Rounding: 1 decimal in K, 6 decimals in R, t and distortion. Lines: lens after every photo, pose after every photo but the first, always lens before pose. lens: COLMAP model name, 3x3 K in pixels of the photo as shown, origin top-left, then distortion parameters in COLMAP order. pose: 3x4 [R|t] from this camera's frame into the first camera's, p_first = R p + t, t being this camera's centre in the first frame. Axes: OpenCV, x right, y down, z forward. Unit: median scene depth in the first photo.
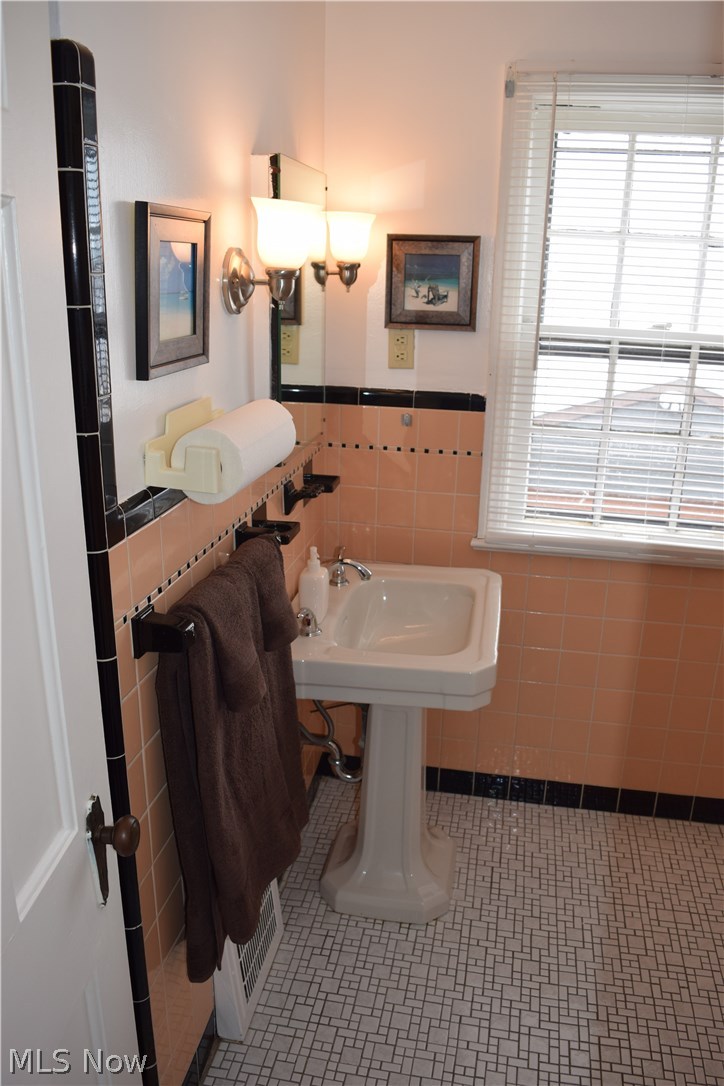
lens RADIAL K [[854.1, 0, 365.5], [0, 854.1, 548.8], [0, 0, 1]] dist [-0.095938, 0.025142]
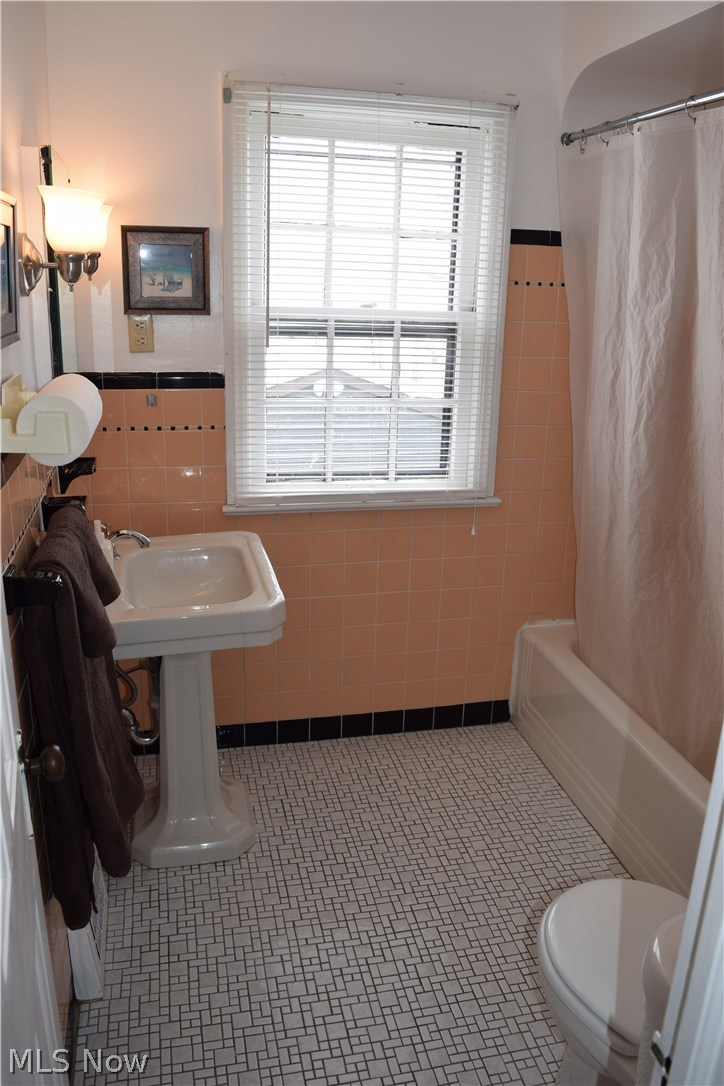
lens RADIAL K [[854.1, 0, 365.5], [0, 854.1, 548.8], [0, 0, 1]] dist [-0.095938, 0.025142]
pose [[0.916249, -0.120442, 0.382076, -0.144790], [0.120981, 0.992395, 0.022711, 0.044558], [-0.381906, 0.025415, 0.923852, -0.081026]]
